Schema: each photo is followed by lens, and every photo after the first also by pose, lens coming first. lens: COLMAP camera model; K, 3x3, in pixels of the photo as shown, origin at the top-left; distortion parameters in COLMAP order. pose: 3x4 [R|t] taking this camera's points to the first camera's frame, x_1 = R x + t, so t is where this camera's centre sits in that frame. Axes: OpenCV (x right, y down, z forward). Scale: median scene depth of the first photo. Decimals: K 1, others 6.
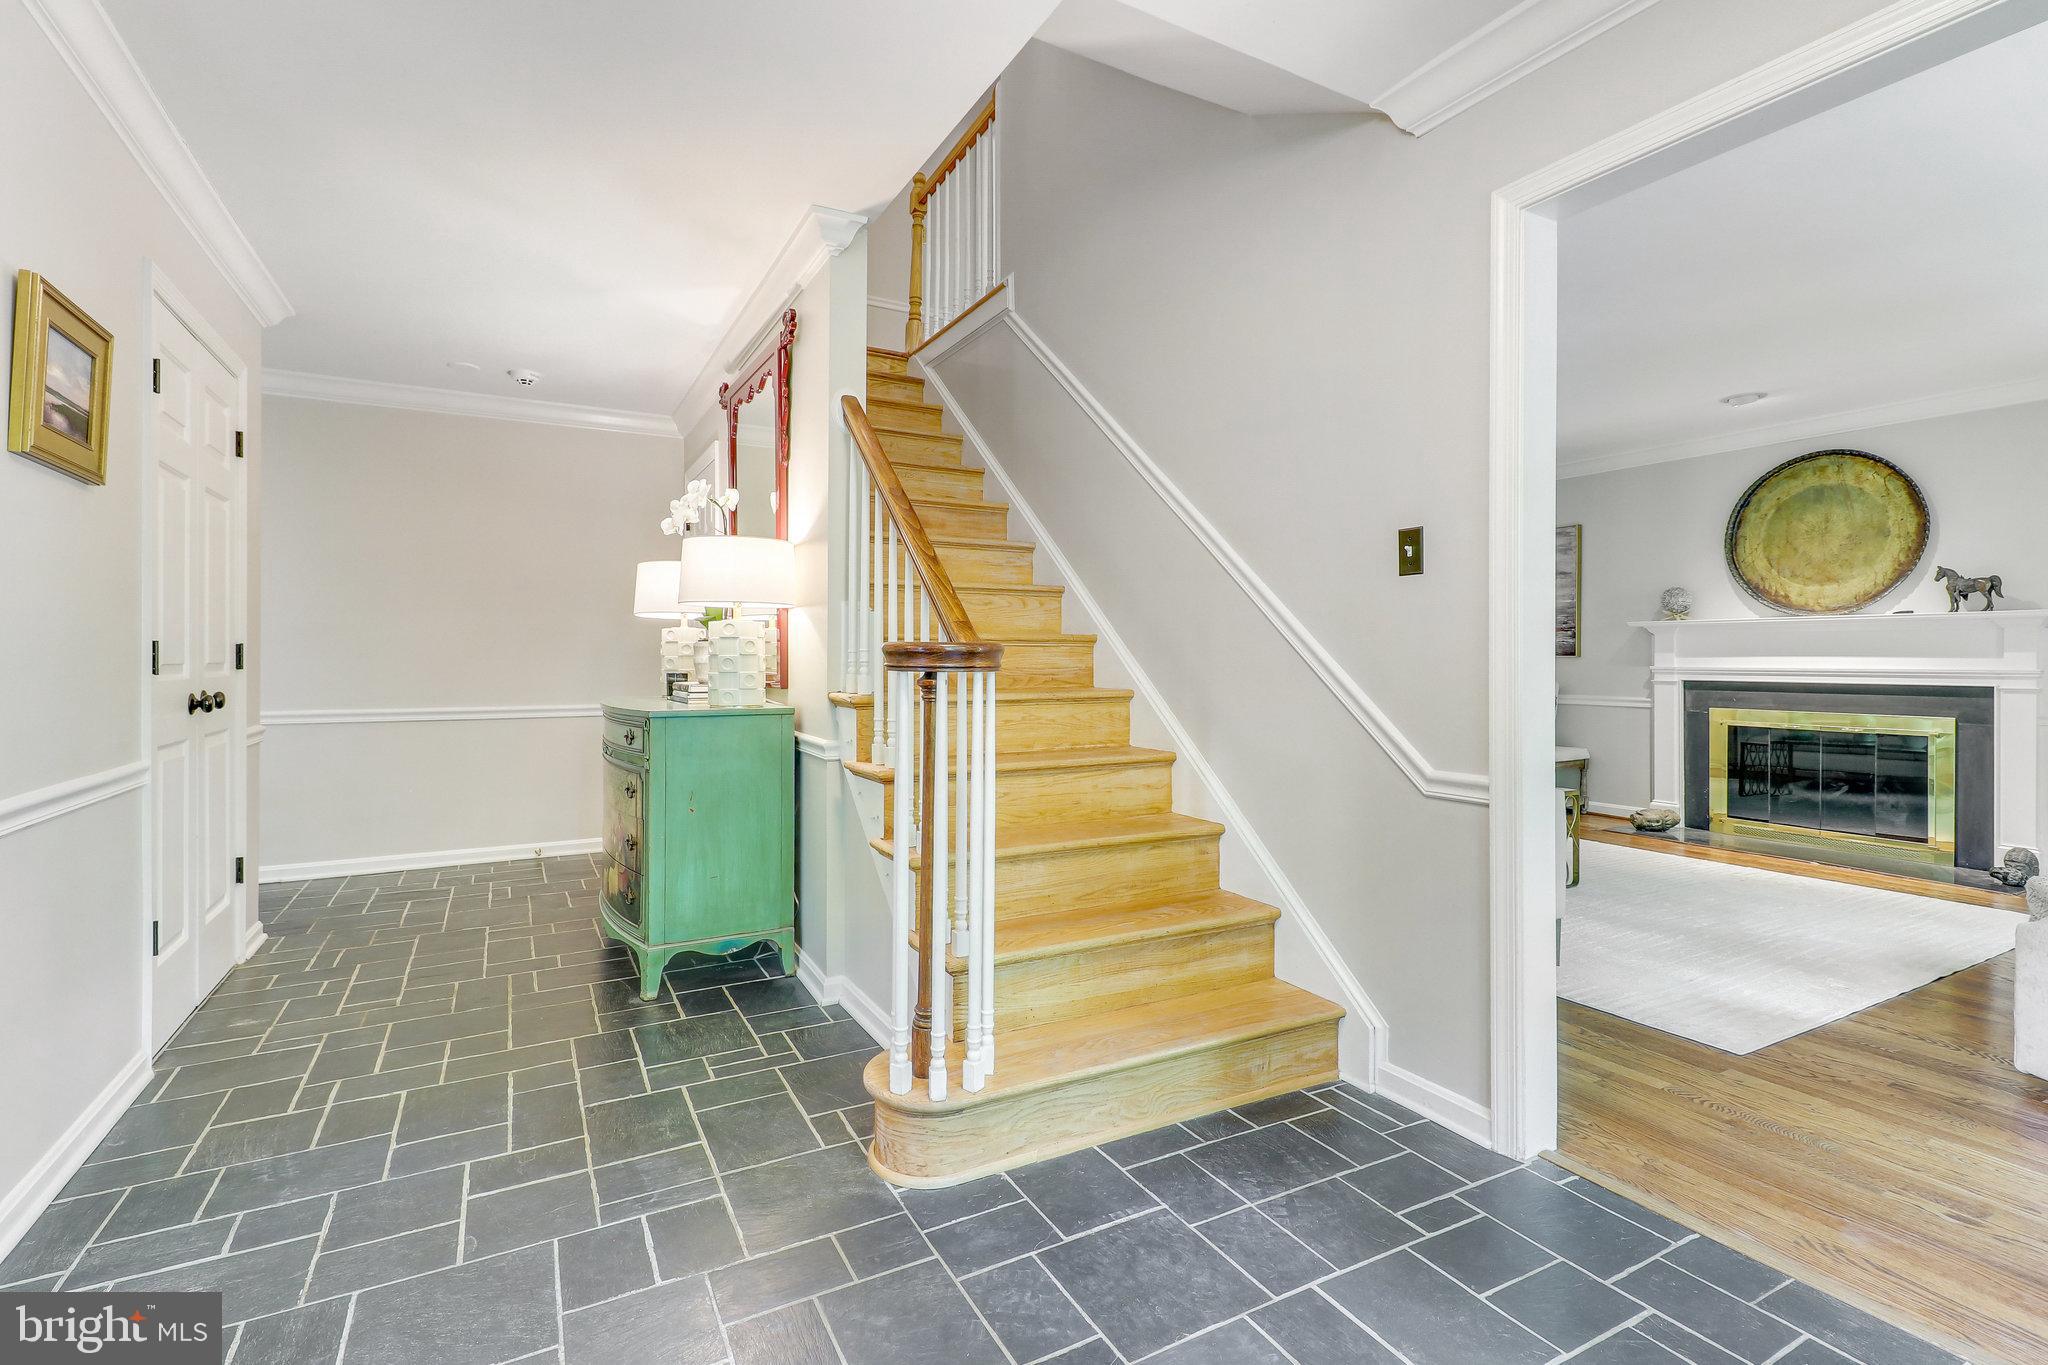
lens RADIAL K [[938.0, 0, 999.3], [0, 938.0, 658.9], [0, 0, 1]] dist [0.027573, -0.016214]
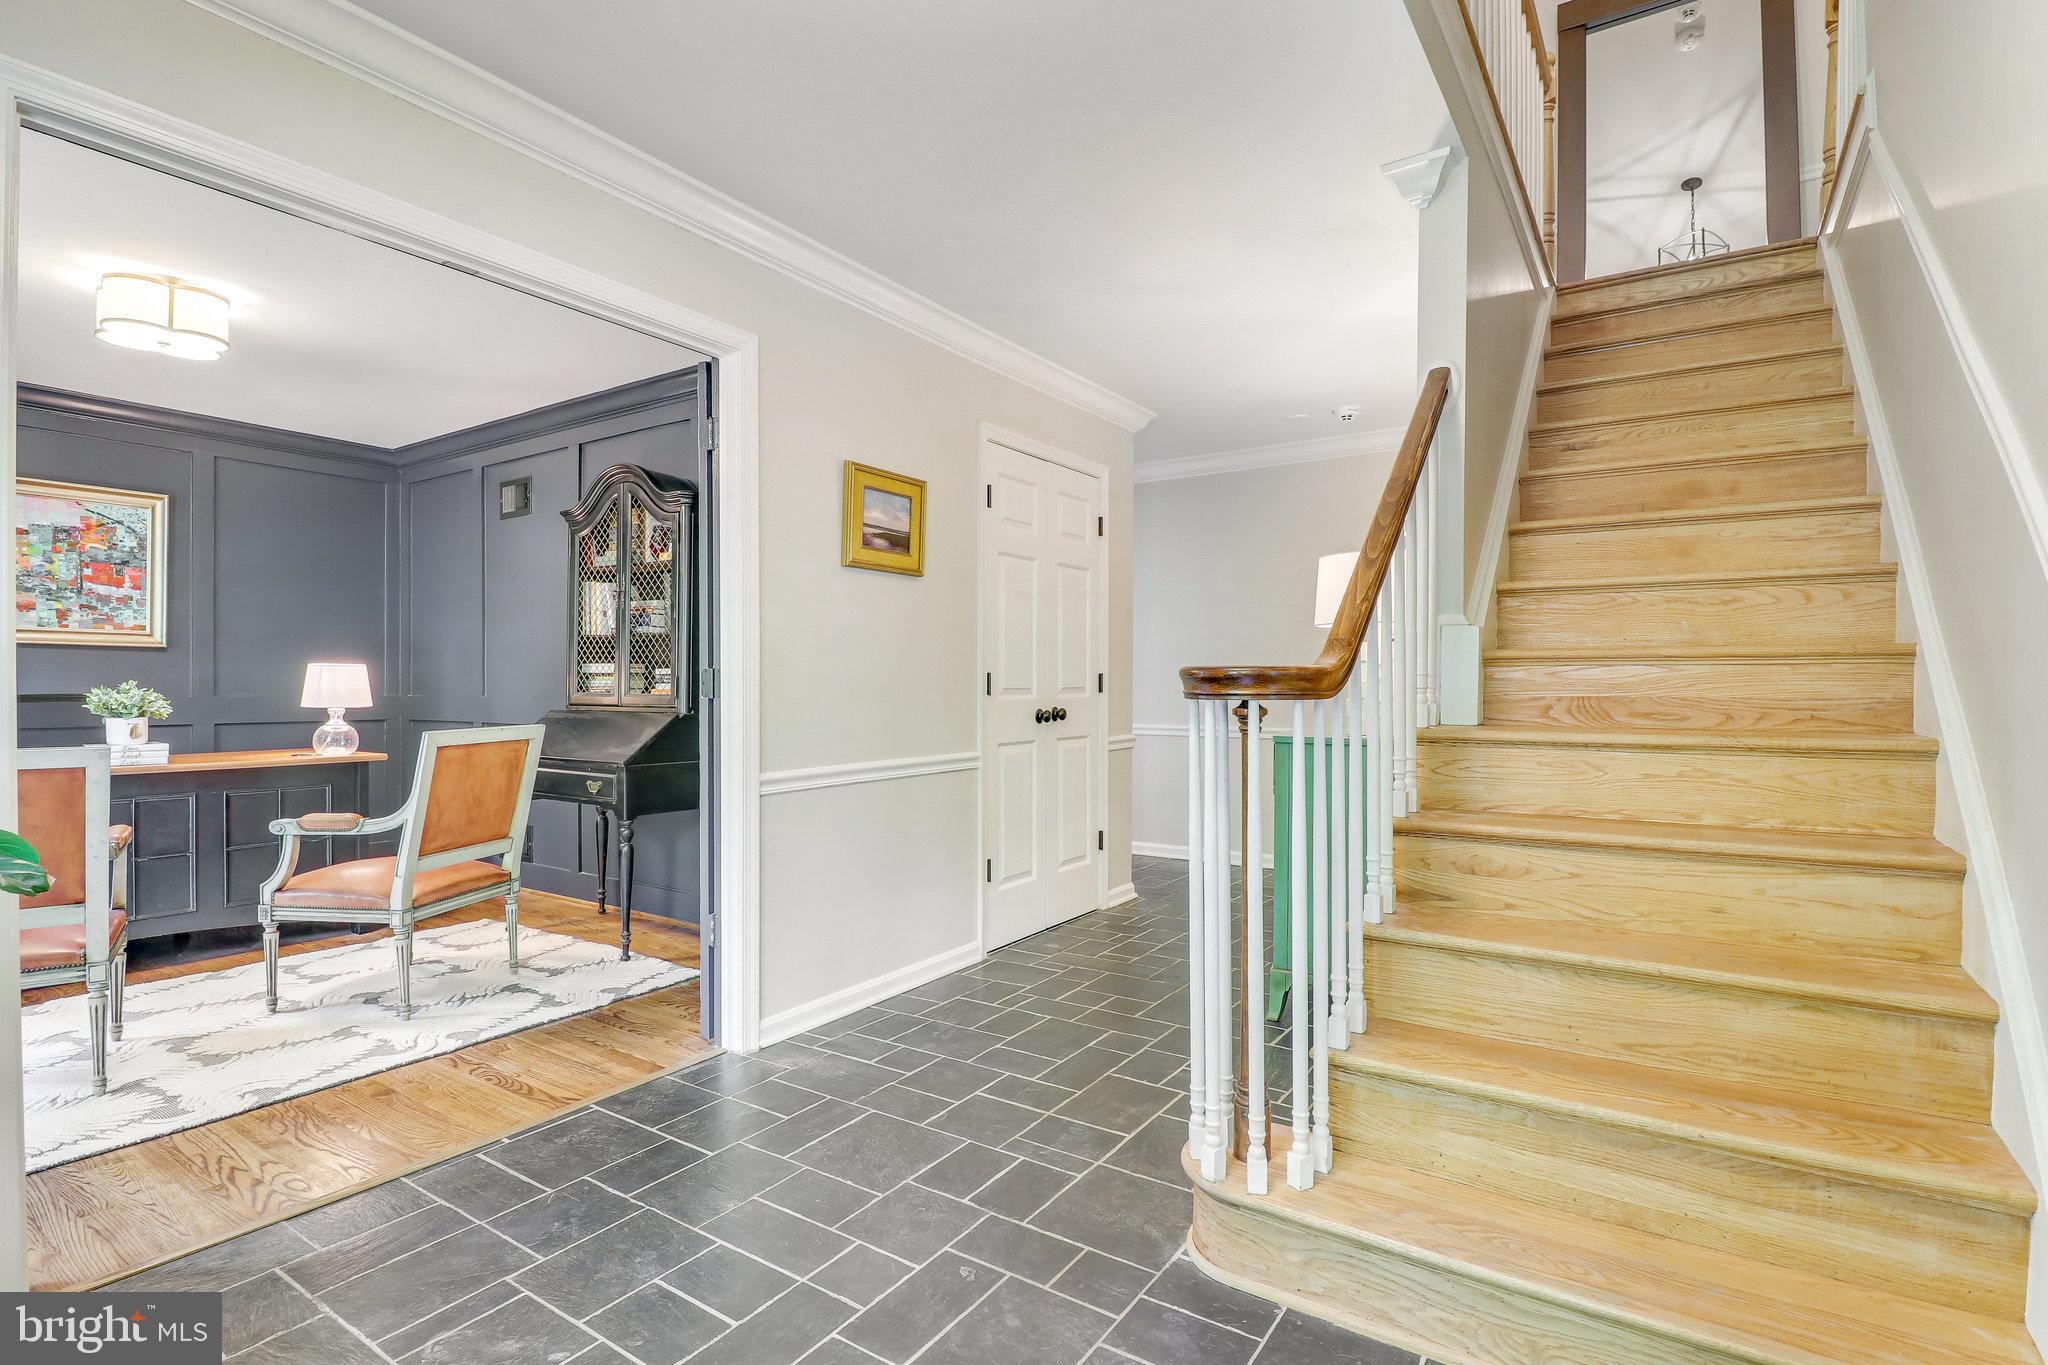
lens RADIAL K [[990.0, 0, 1033.4], [0, 990.0, 694.7], [0, 0, 1]] dist [-0.016523, -0.000967]
pose [[0.469993, 0.008090, -0.882633, 0.560064], [0.001531, 0.999949, 0.009980, -0.000300], [0.882669, -0.006042, 0.469957, 0.346966]]
